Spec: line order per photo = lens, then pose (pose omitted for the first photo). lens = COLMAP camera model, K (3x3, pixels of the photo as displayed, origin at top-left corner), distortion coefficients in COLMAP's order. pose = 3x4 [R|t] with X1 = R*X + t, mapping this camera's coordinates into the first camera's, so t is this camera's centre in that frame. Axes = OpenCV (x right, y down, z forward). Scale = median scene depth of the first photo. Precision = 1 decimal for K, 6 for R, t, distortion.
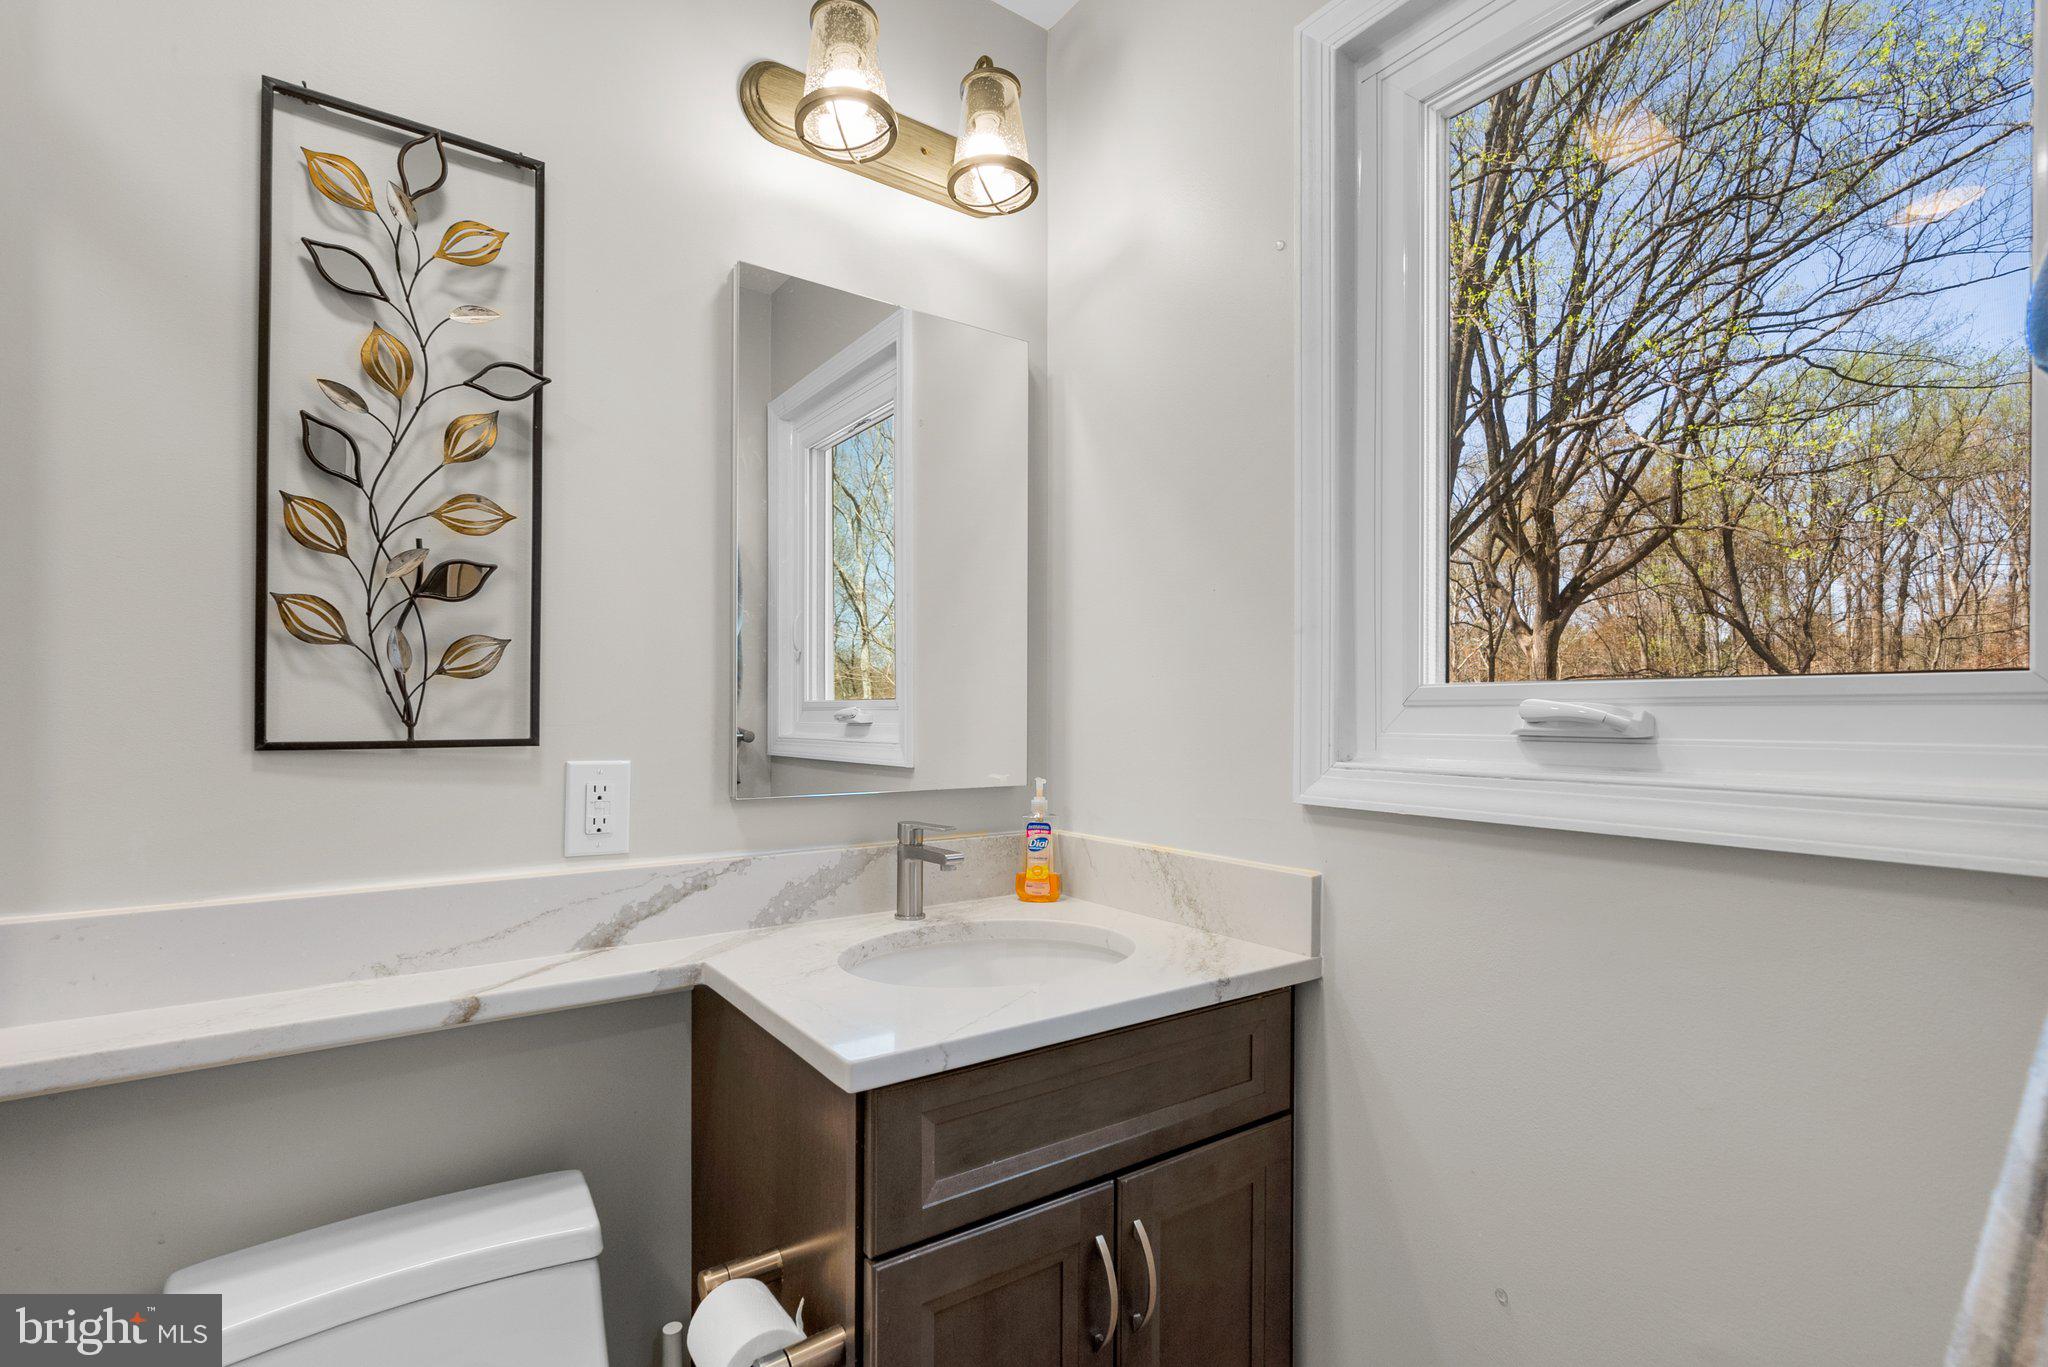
lens RADIAL K [[931.9, 0, 1021.1], [0, 931.9, 697.1], [0, 0, 1]] dist [-0.000755, -0.000477]
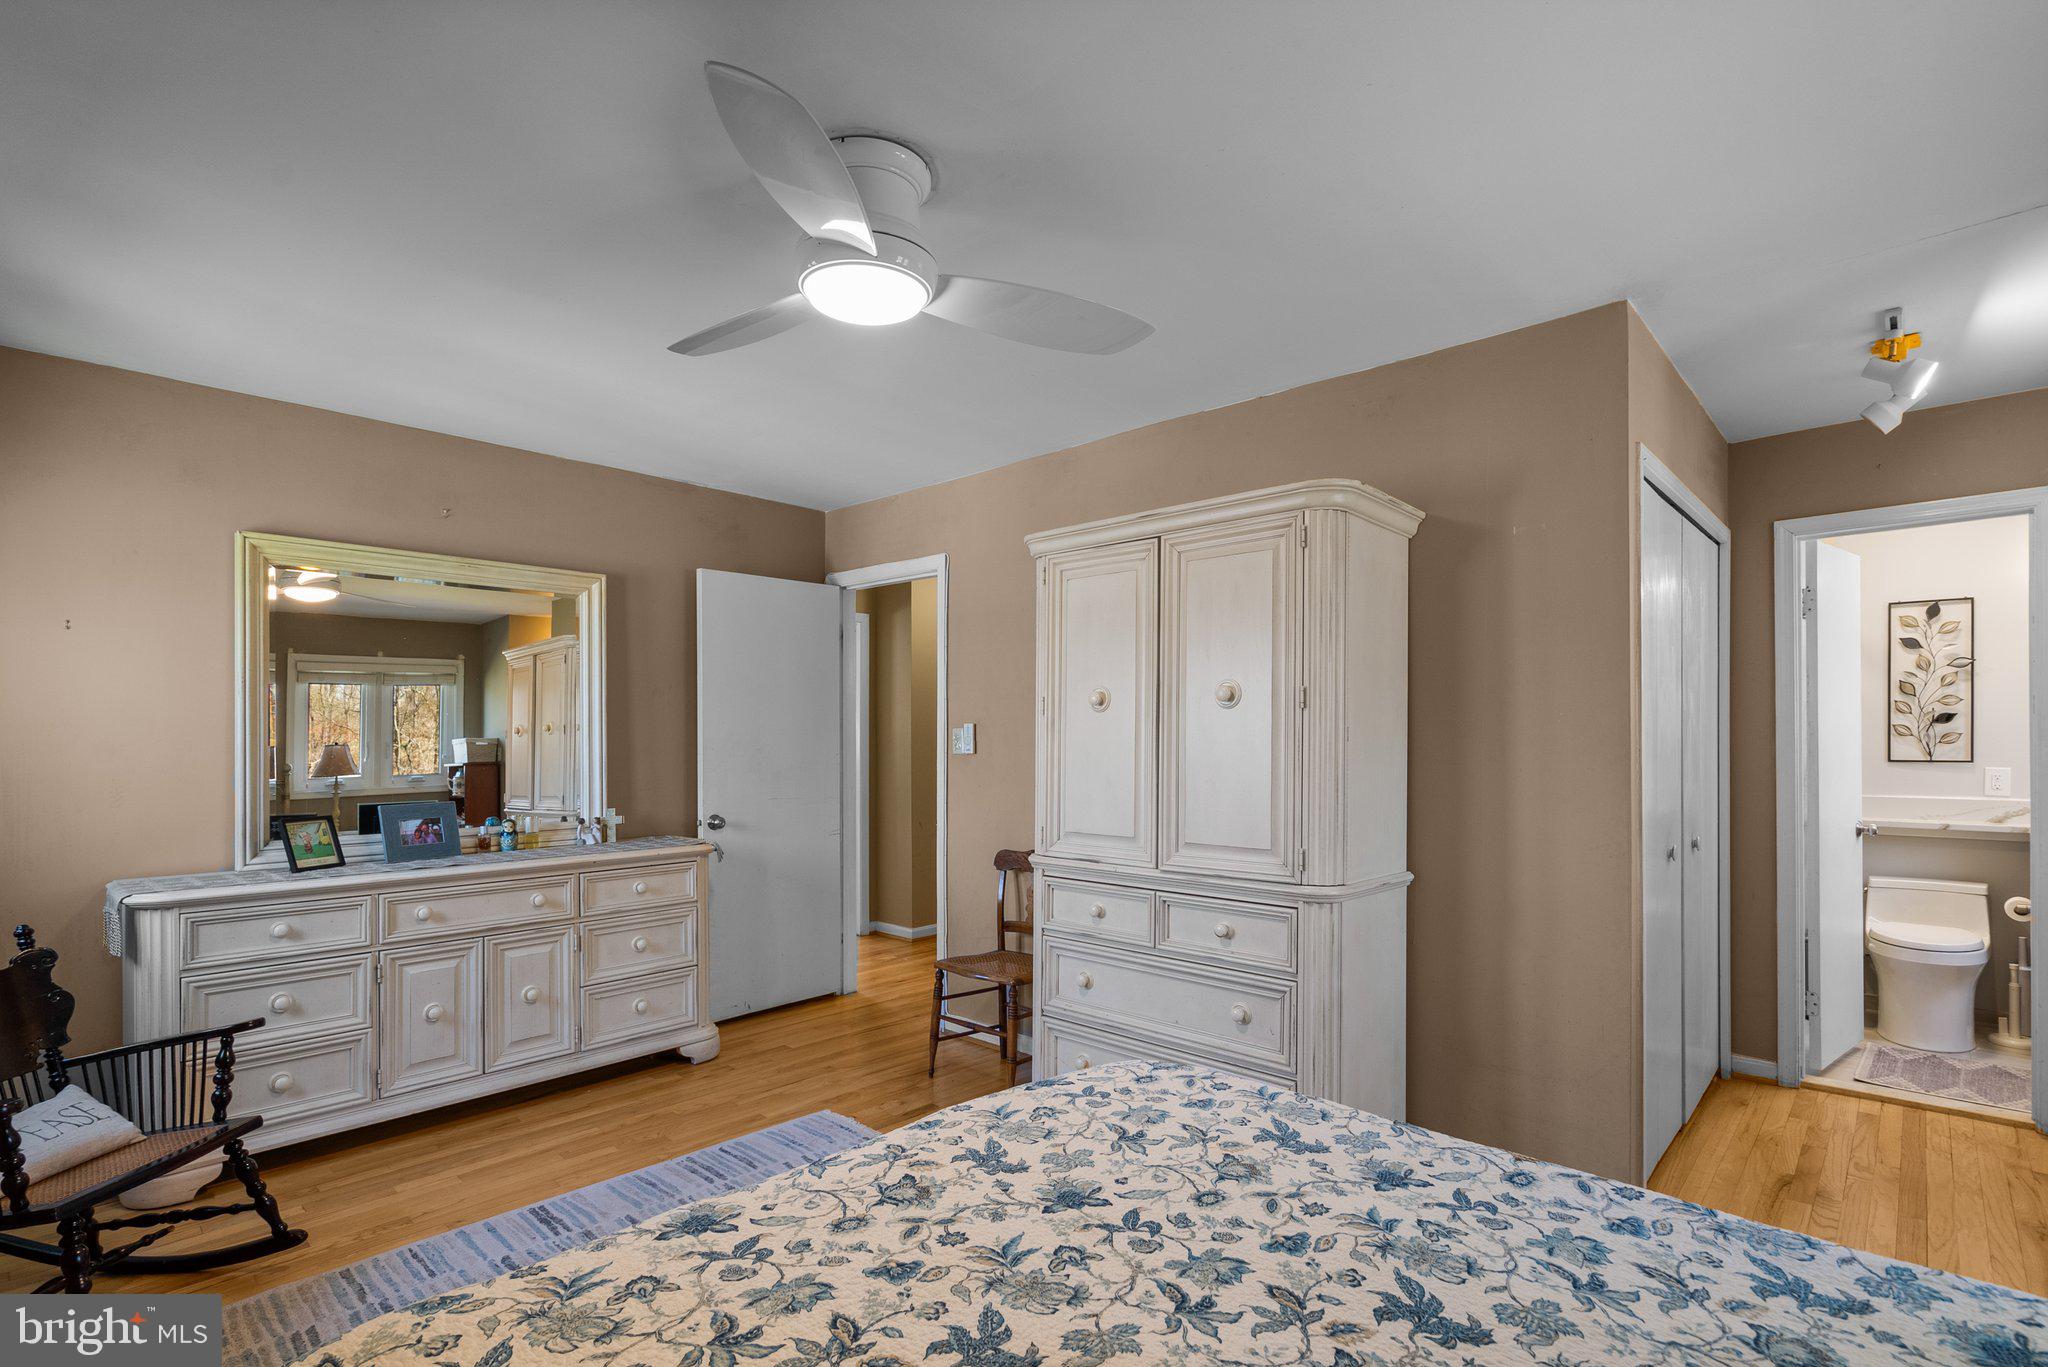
lens RADIAL K [[931.9, 0, 1013.1], [0, 931.9, 740.7], [0, 0, 1]] dist [-0.000755, -0.000477]
pose [[0.166267, -0.000691, -0.986080, 2.498221], [0.010940, 0.999939, 0.001144, -0.080065], [0.986020, -0.010978, 0.166265, -3.368286]]
